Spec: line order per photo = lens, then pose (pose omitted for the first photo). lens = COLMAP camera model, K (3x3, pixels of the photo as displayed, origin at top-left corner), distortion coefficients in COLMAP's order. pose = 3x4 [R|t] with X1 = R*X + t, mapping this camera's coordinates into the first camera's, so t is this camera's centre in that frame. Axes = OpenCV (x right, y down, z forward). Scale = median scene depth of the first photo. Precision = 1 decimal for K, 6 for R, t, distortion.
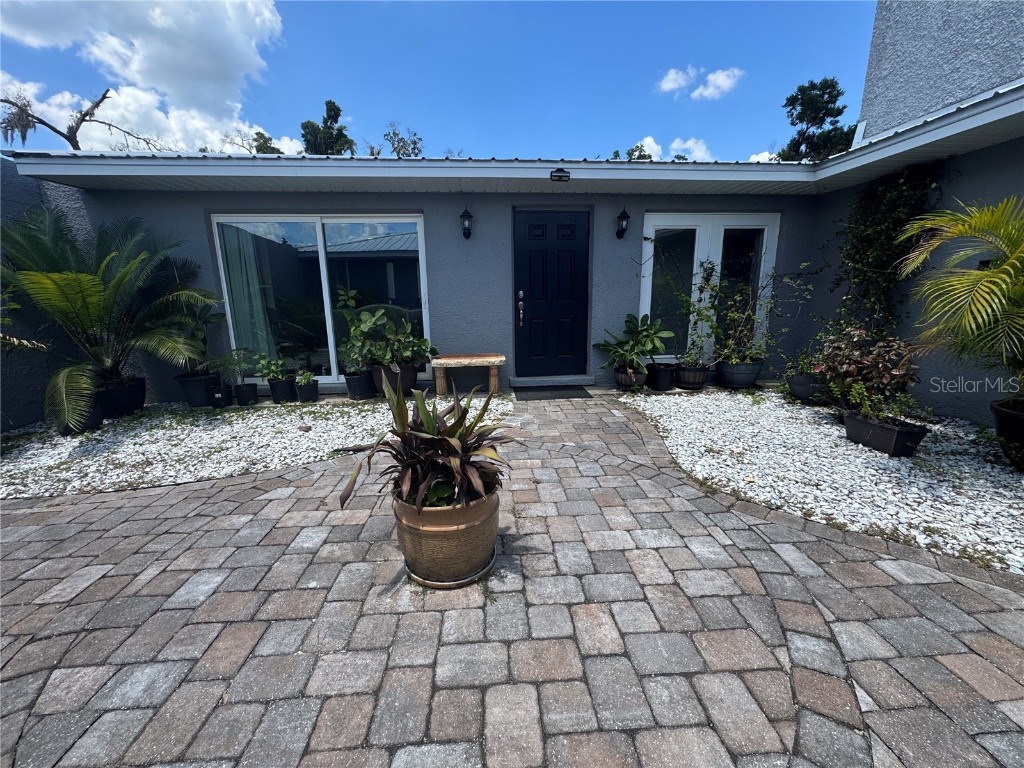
lens RADIAL K [[408.0, 0, 515.8], [0, 408.0, 380.6], [0, 0, 1]] dist [-0.000860, -0.000166]
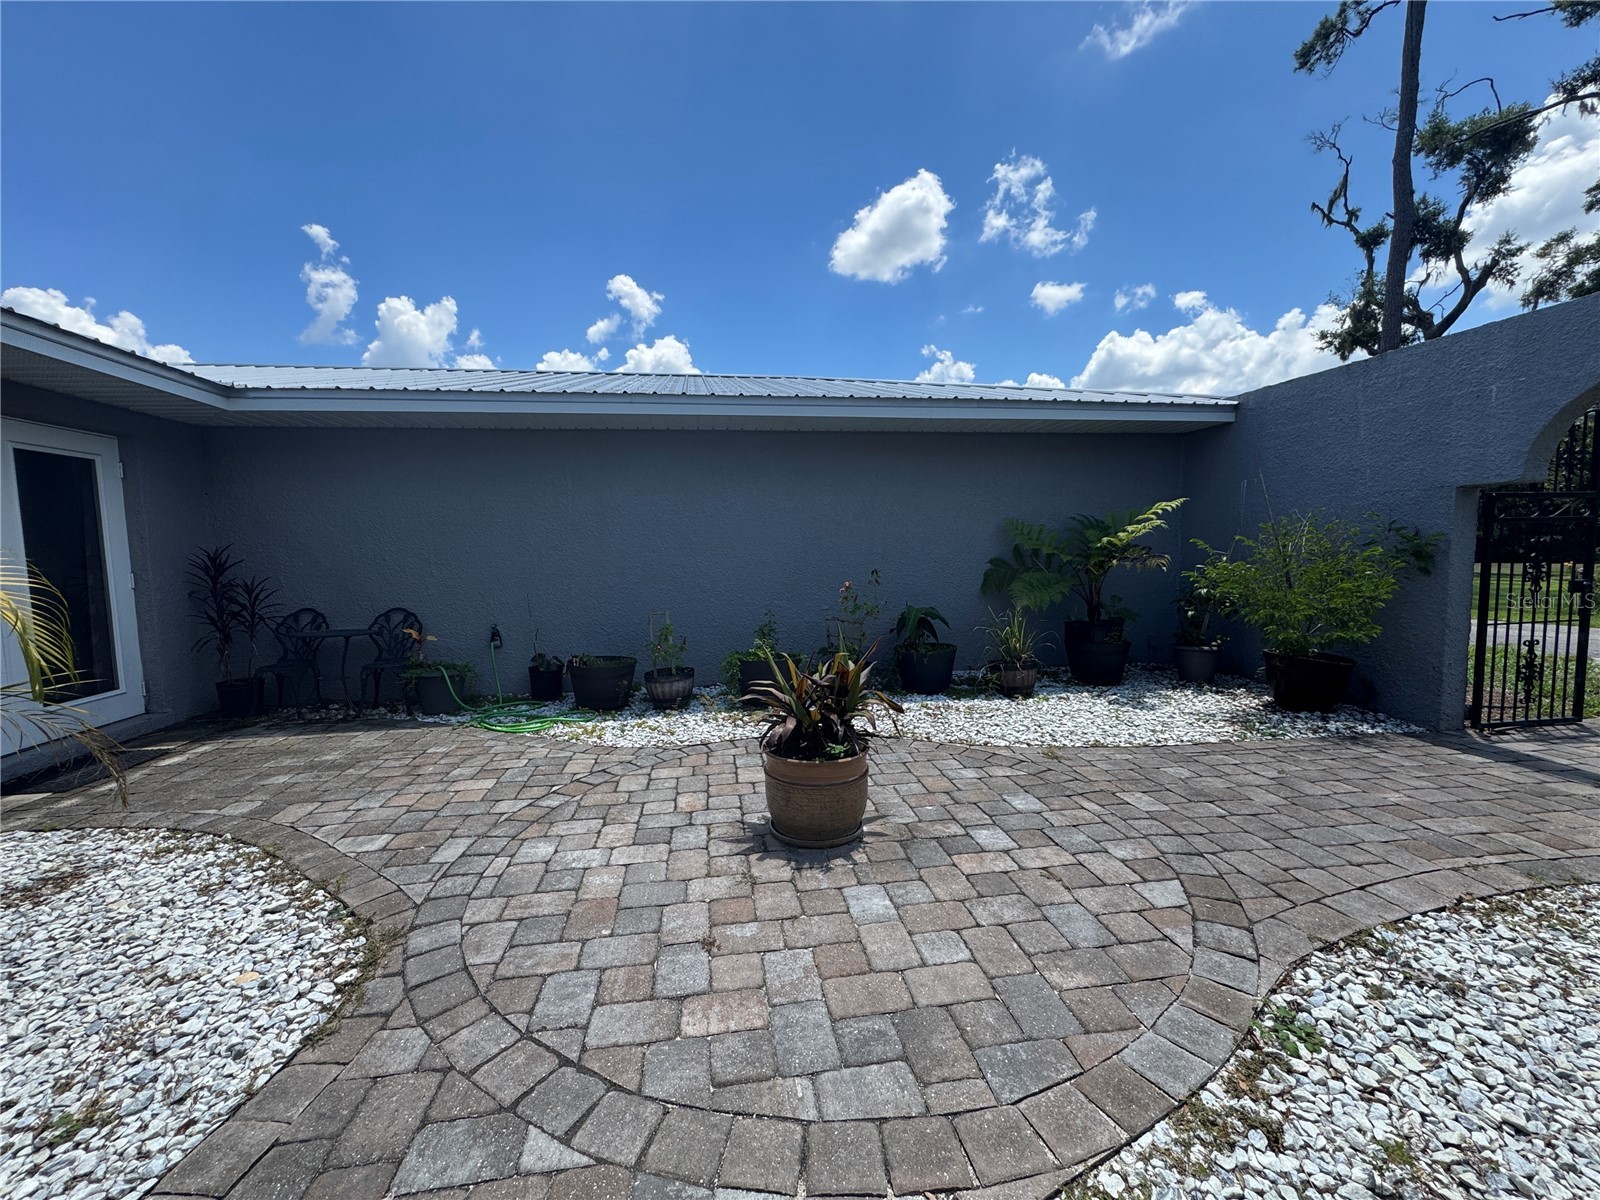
lens RADIAL K [[637.5, 0, 799.2], [0, 637.5, 602.5], [0, 0, 1]] dist [-0.000860, -0.000166]
pose [[-0.996565, 0.040550, -0.072214, -0.027821], [0.018052, 0.957329, 0.288437, -0.489176], [0.080828, 0.286143, -0.954772, 2.165625]]
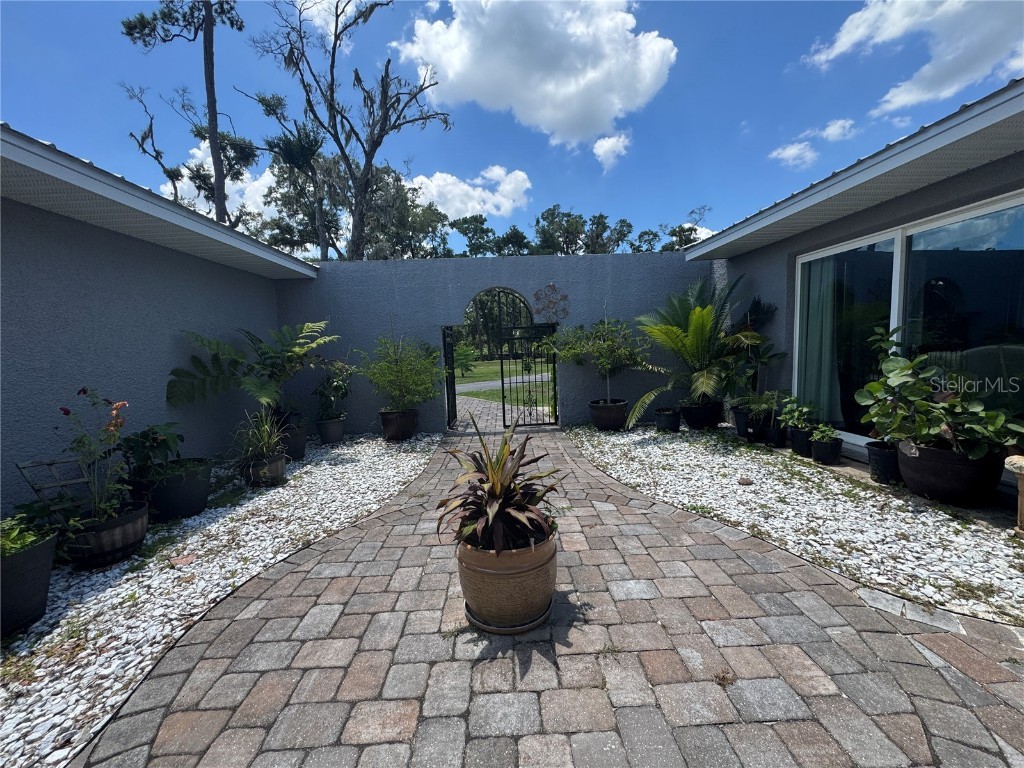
lens RADIAL K [[408.0, 0, 508.6], [0, 408.0, 384.0], [0, 0, 1]] dist [-0.000860, -0.000166]
pose [[-0.041076, 0.104979, -0.993626, 0.755551], [-0.168571, 0.979481, 0.110454, -0.208031], [0.984833, 0.172034, -0.022537, 0.874472]]
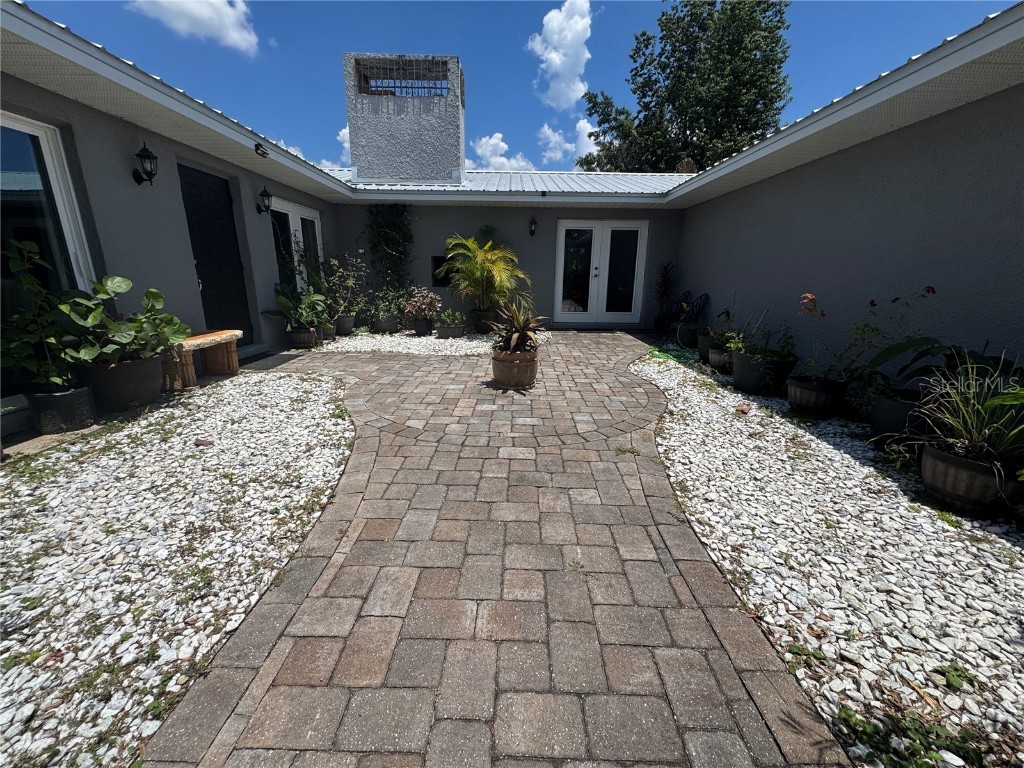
lens RADIAL K [[408.0, 0, 512.4], [0, 408.0, 375.1], [0, 0, 1]] dist [-0.000860, -0.000166]
pose [[0.078326, -0.227356, 0.970657, -2.171793], [0.193005, 0.958685, 0.208978, -0.076162], [-0.978067, 0.170973, 0.118971, 0.700050]]
